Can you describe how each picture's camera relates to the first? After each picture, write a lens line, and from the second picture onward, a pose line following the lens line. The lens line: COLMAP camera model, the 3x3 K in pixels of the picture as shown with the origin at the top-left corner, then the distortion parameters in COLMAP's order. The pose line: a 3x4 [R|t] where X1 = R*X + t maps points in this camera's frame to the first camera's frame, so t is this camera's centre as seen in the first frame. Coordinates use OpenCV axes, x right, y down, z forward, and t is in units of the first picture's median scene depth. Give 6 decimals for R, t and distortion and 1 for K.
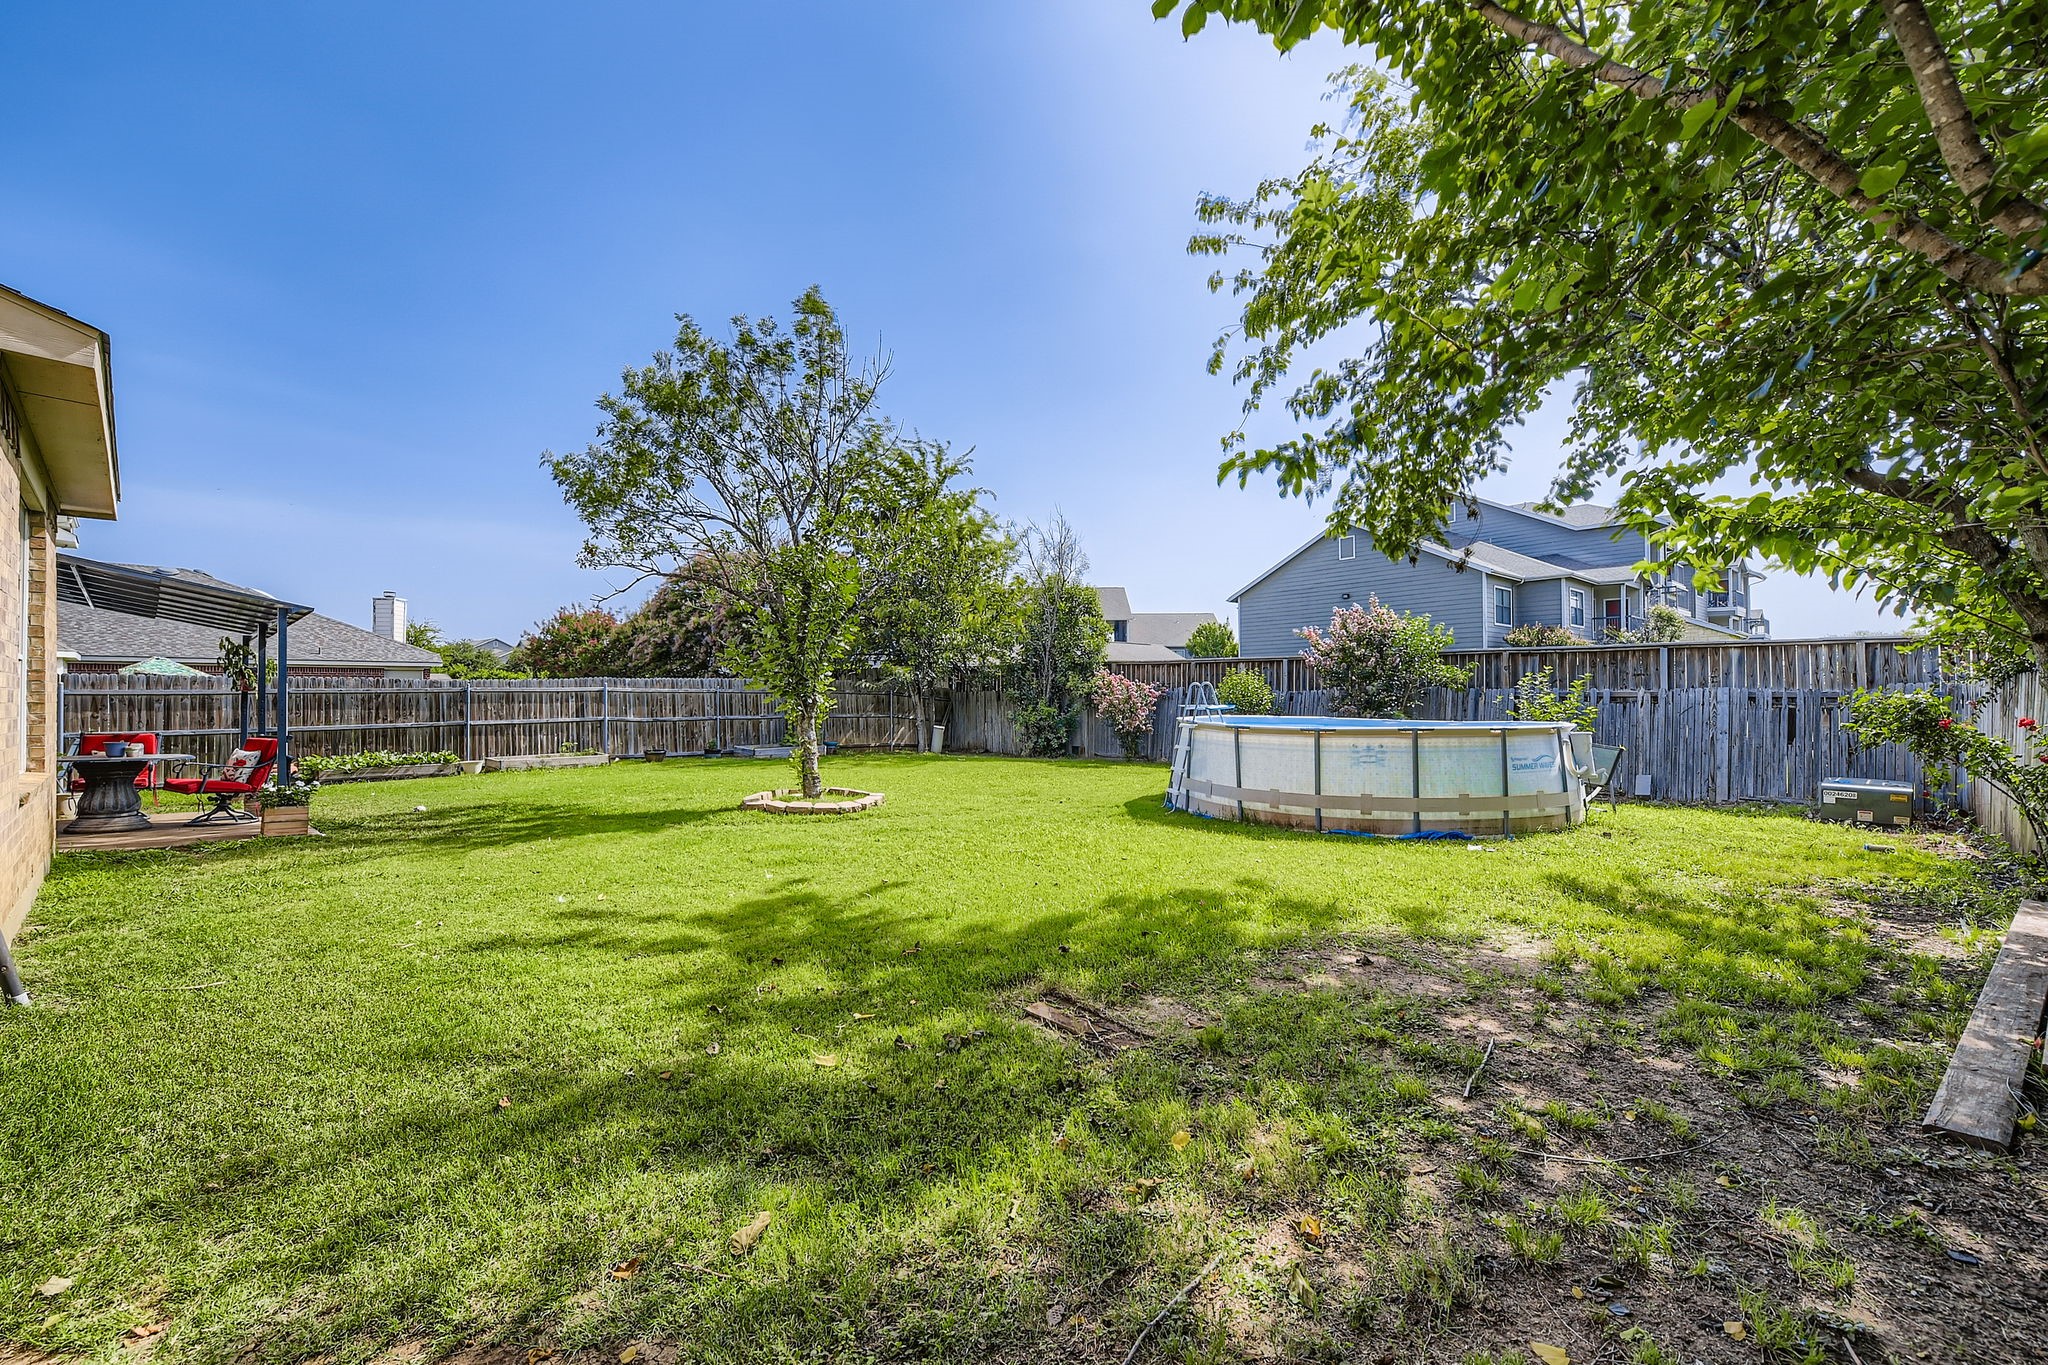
lens RADIAL K [[819.1, 0, 1031.5], [0, 819.1, 678.3], [0, 0, 1]] dist [-0.006242, -0.000426]
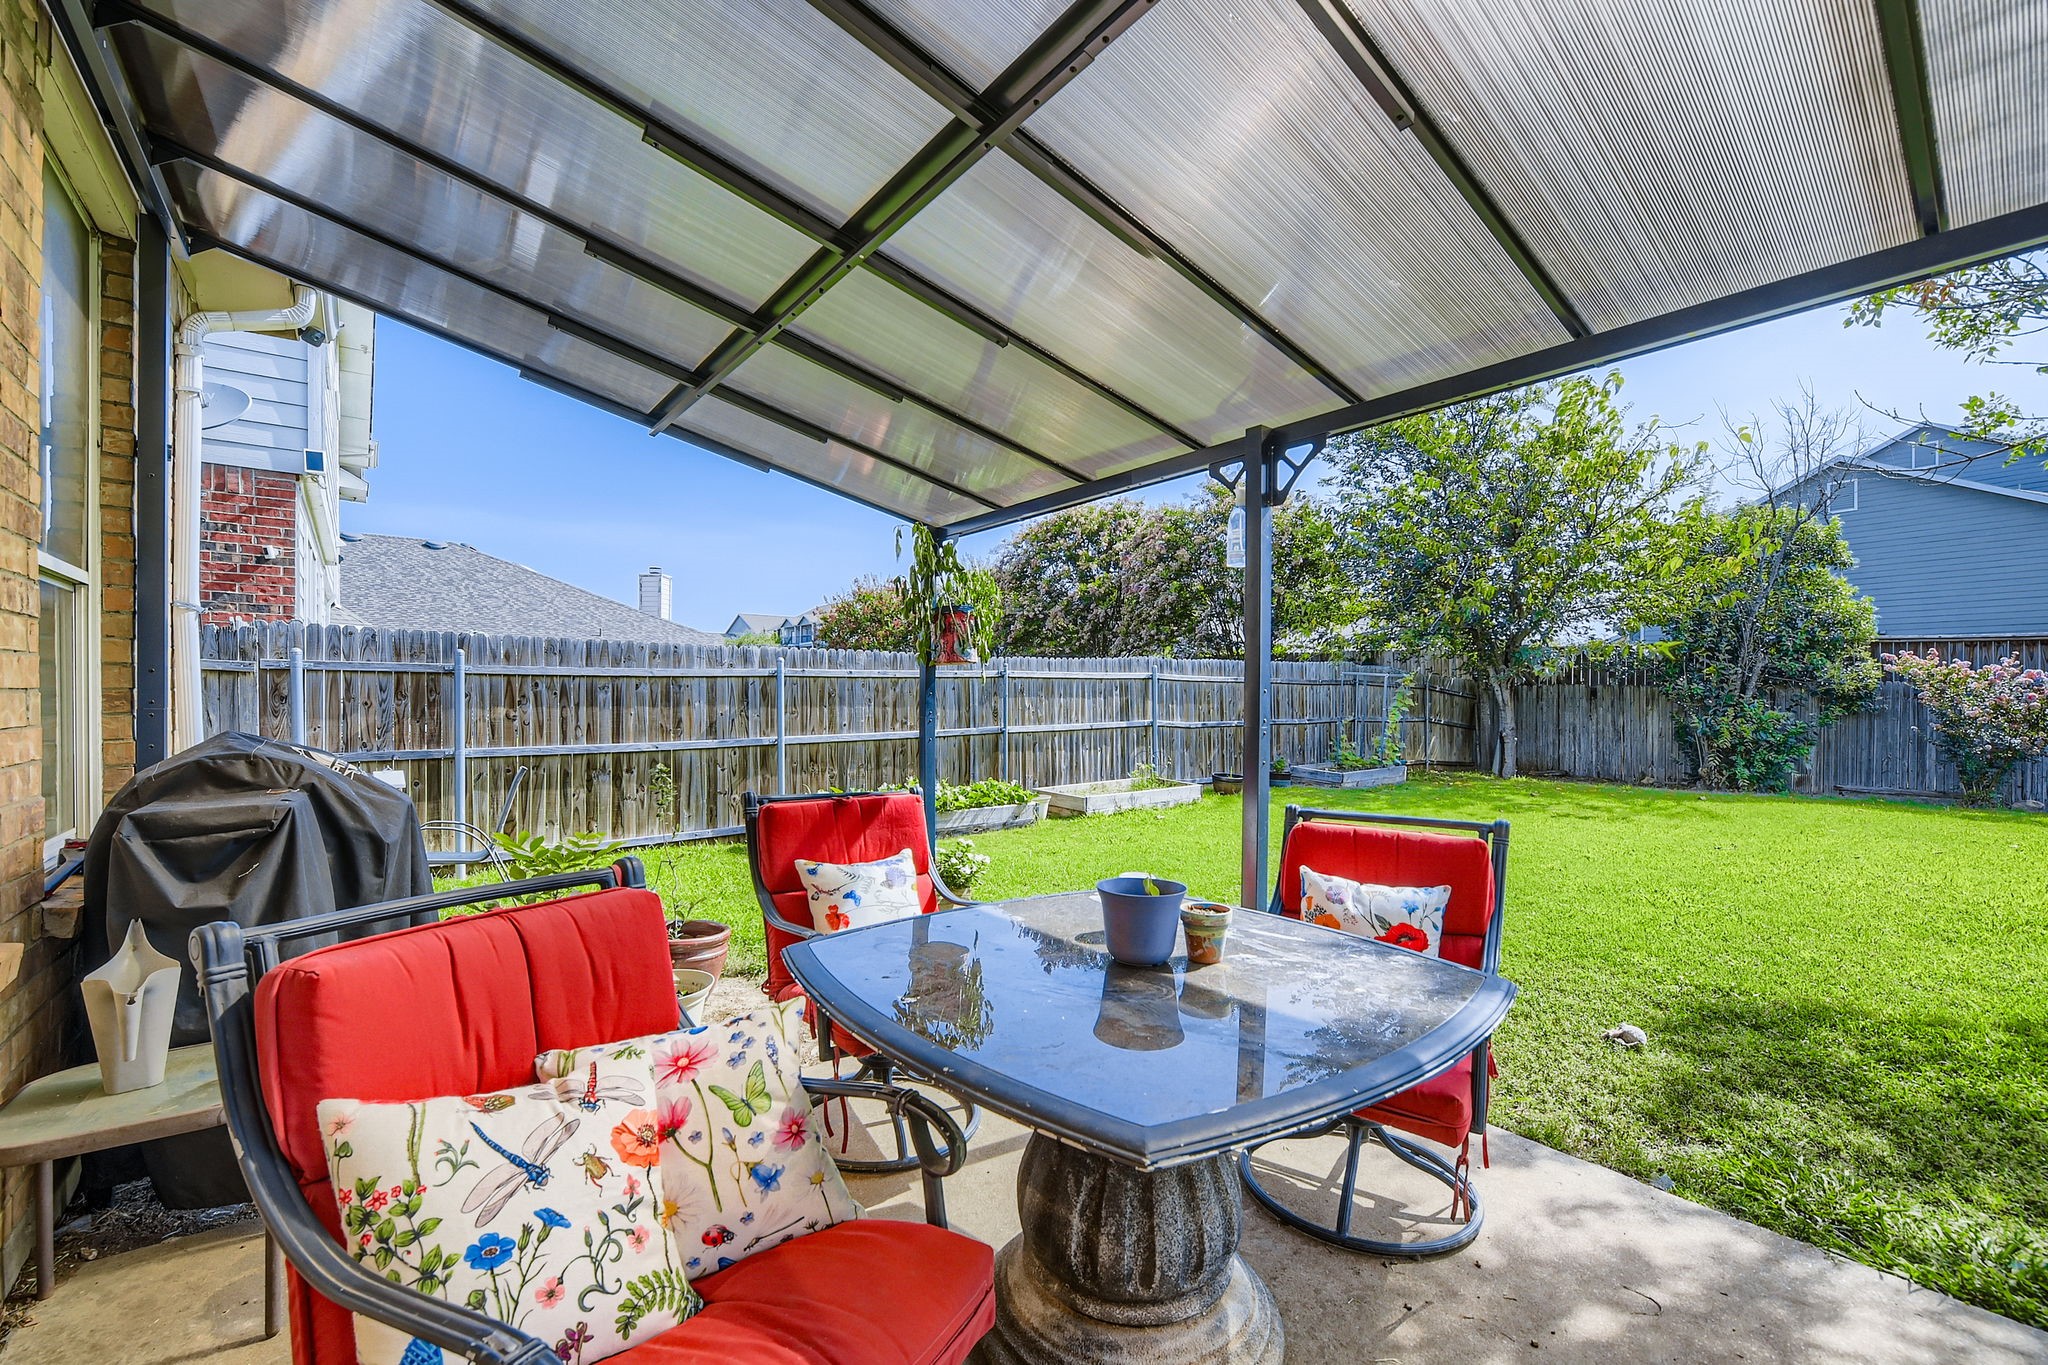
lens RADIAL K [[819.1, 0, 1031.5], [0, 819.1, 678.3], [0, 0, 1]] dist [-0.006242, -0.000426]
pose [[0.989909, 0.006836, -0.141539, -0.625380], [-0.005968, 0.999961, 0.006561, 0.013975], [0.141578, -0.005650, 0.989911, 0.438442]]
